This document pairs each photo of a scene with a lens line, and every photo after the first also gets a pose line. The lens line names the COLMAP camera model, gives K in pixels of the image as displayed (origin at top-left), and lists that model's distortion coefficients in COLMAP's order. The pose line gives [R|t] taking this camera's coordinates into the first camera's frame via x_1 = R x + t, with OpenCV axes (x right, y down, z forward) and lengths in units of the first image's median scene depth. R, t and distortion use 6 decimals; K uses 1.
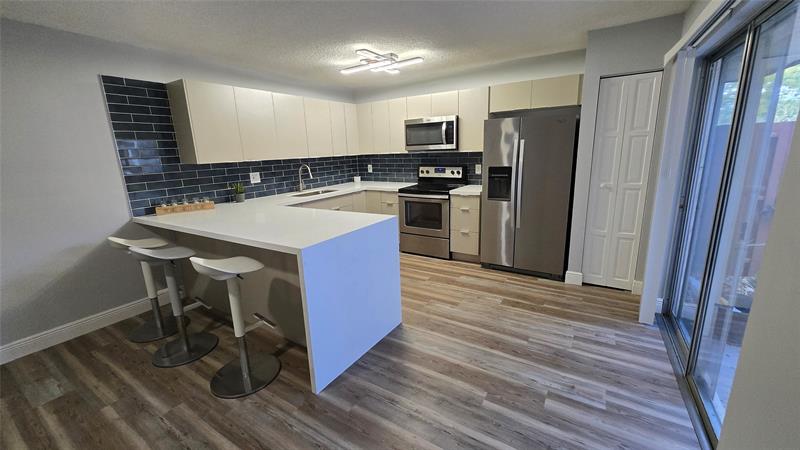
lens RADIAL K [[315.5, 0, 398.6], [0, 315.5, 221.3], [0, 0, 1]] dist [0.000794, -0.000259]
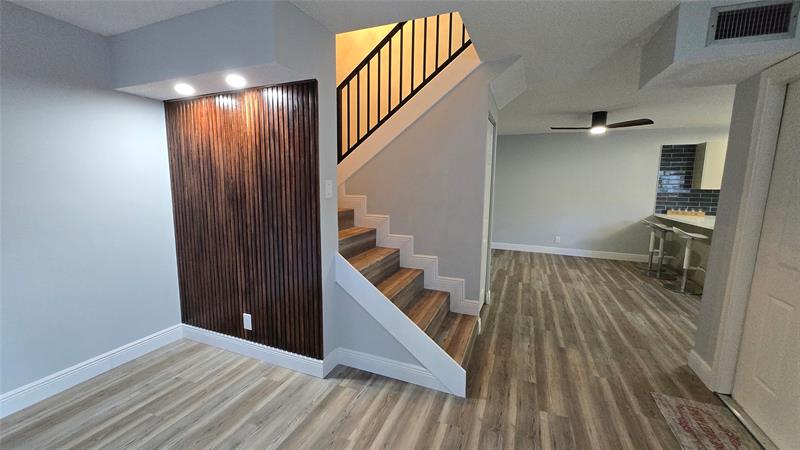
lens RADIAL K [[315.5, 0, 396.3], [0, 315.5, 223.4], [0, 0, 1]] dist [0.000794, -0.000259]
pose [[0.171286, 0.163007, -0.971643, 0.707031], [-0.235647, 0.964371, 0.120246, 0.165039], [0.956625, 0.208368, 0.203595, -0.815173]]
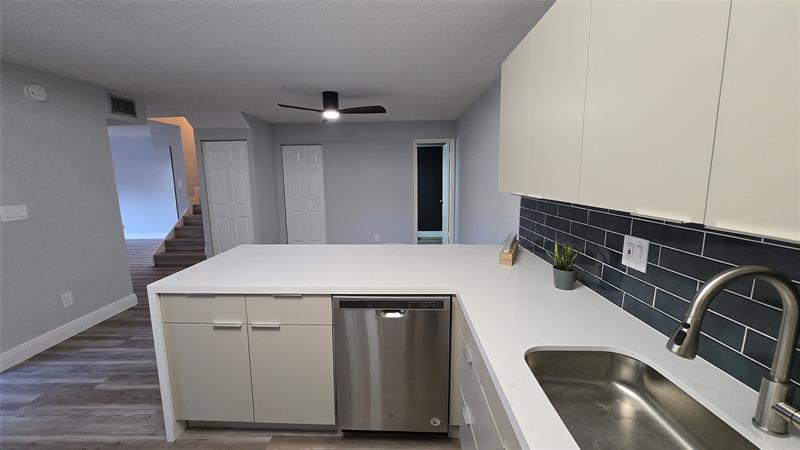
lens RADIAL K [[315.5, 0, 394.8], [0, 315.5, 222.3], [0, 0, 1]] dist [0.000794, -0.000259]
pose [[-0.860079, 0.120332, -0.495766, -0.102300], [-0.071131, 0.934006, 0.350104, -0.304886], [0.505177, 0.336381, -0.794760, 1.301474]]
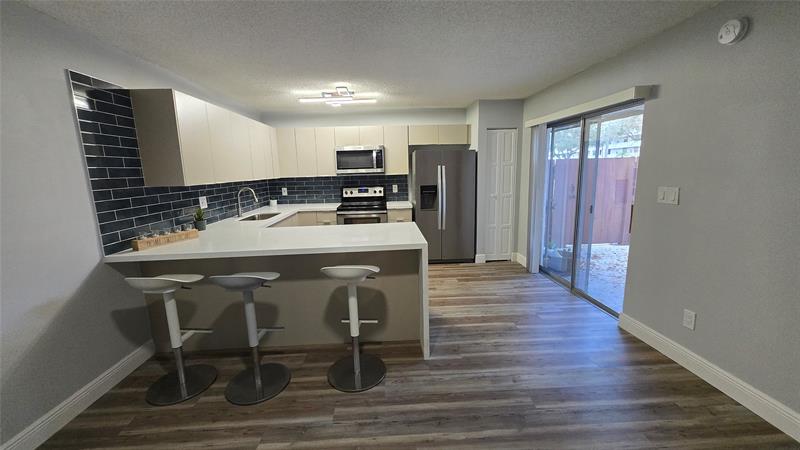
lens RADIAL K [[315.5, 0, 396.3], [0, 315.5, 220.8], [0, 0, 1]] dist [0.000794, -0.000259]
pose [[0.823253, -0.077597, 0.562347, -0.592007], [0.122900, 0.991482, -0.043108, 0.018645], [-0.554212, 0.104601, 0.825777, -0.020186]]
